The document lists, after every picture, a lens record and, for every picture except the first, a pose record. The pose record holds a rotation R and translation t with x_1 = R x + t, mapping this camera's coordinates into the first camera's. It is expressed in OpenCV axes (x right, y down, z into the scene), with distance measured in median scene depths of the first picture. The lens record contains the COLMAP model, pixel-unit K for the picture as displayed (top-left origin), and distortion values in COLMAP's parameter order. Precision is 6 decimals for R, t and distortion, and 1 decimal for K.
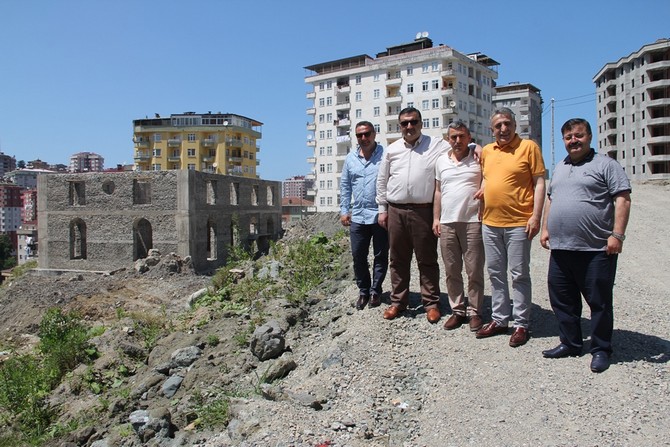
lens RADIAL K [[565.3, 0, 335.0], [0, 565.3, 223.5], [0, 0, 1]] dist [-0.182102, 0.156755]
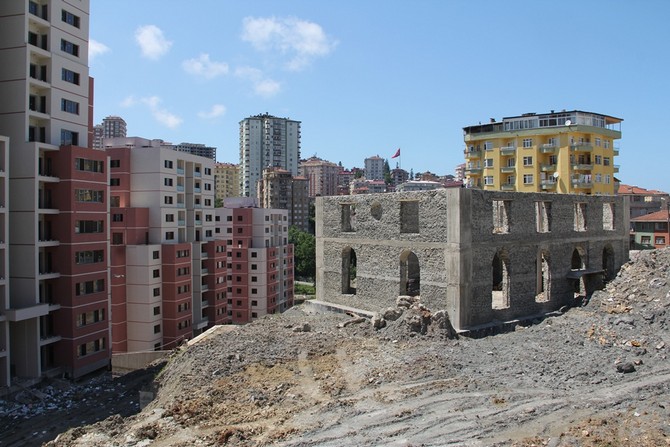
lens RADIAL K [[556.6, 0, 335.0], [0, 556.6, 223.5], [0, 0, 1]] dist [-0.183401, 0.142106]
pose [[0.769129, 0.004963, -0.639074, 0.046517], [-0.012145, 0.999903, -0.006852, -0.025815], [0.638978, 0.013031, 0.769115, 0.198366]]
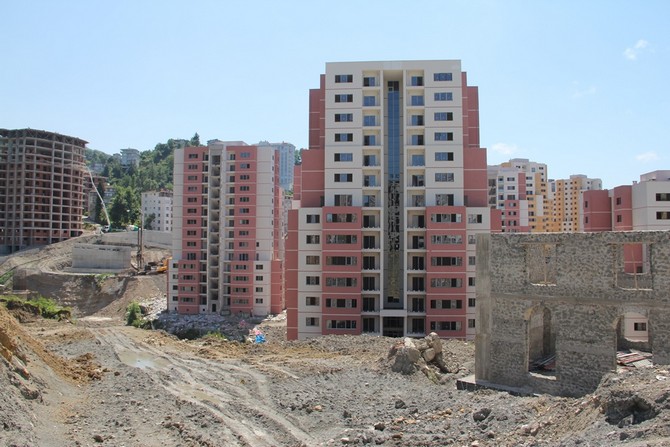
lens RADIAL K [[556.6, 0, 335.0], [0, 556.6, 223.5], [0, 0, 1]] dist [-0.183401, 0.142106]
pose [[-0.534325, -0.032226, -0.844664, 0.262172], [-0.017192, 0.999481, -0.027258, -0.053115], [0.845104, -0.000043, -0.534602, 0.745590]]
